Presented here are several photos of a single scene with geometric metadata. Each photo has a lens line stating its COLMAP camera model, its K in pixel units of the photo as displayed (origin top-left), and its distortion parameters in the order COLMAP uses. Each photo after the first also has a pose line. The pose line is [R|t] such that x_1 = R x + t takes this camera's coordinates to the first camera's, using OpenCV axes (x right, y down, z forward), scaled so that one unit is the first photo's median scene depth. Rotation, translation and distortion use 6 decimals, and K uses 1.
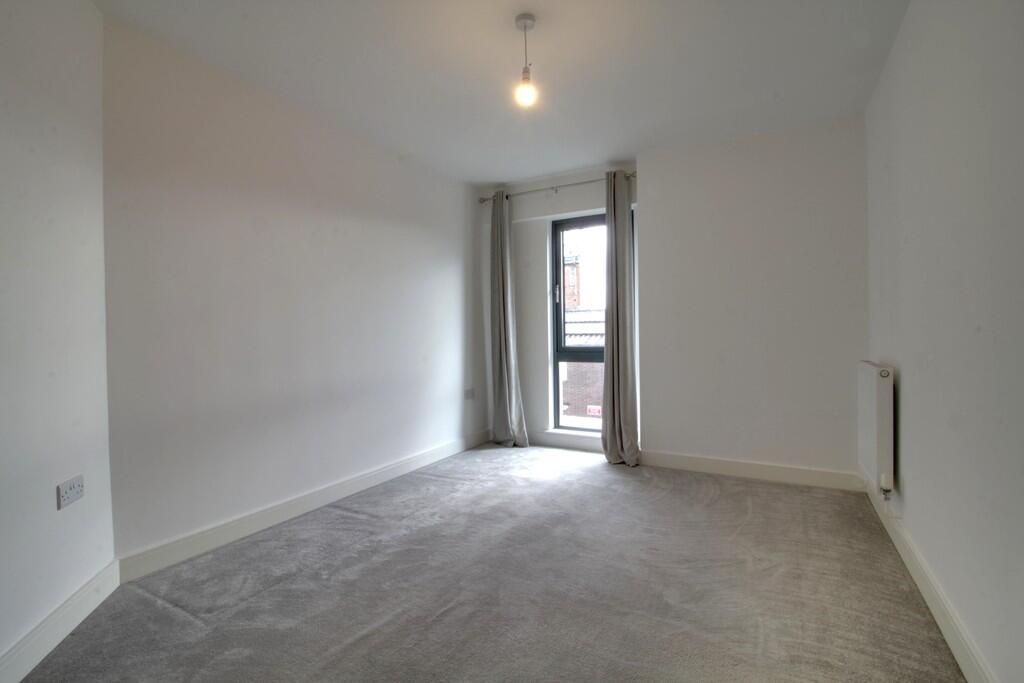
lens RADIAL K [[475.6, 0, 460.4], [0, 475.6, 323.7], [0, 0, 1]] dist [0.000223, -0.009848]
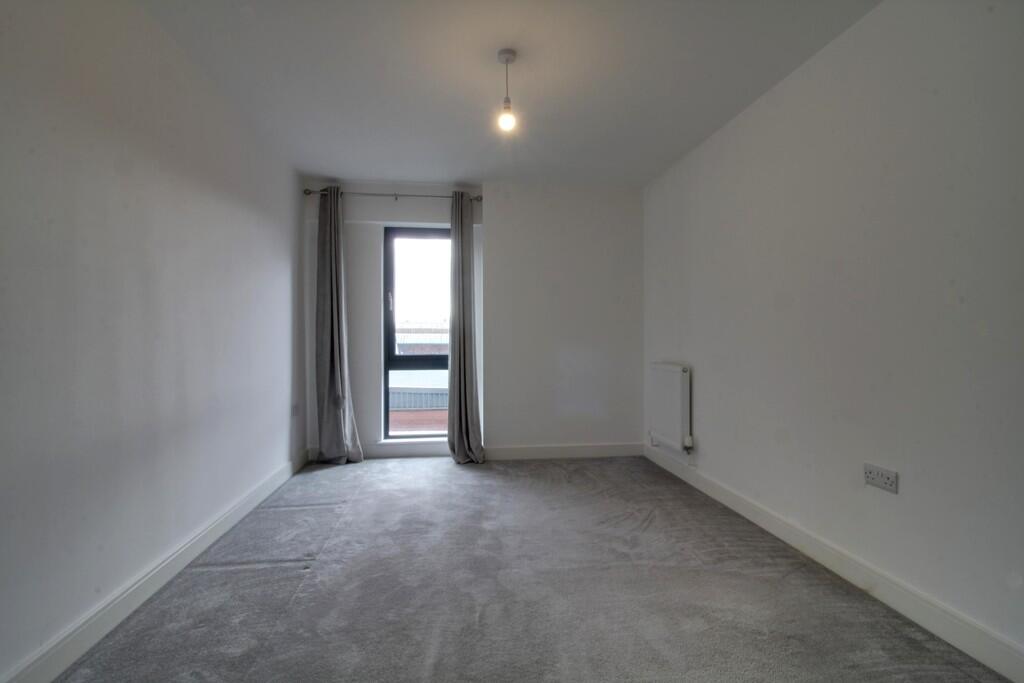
lens RADIAL K [[499.8, 0, 485.9], [0, 499.8, 322.5], [0, 0, 1]] dist [-0.013965, -0.003757]
pose [[0.795885, 0.031384, 0.604634, -0.389093], [-0.019380, 0.999464, -0.026368, 0.006571], [-0.605137, 0.009269, 0.796067, 0.084593]]
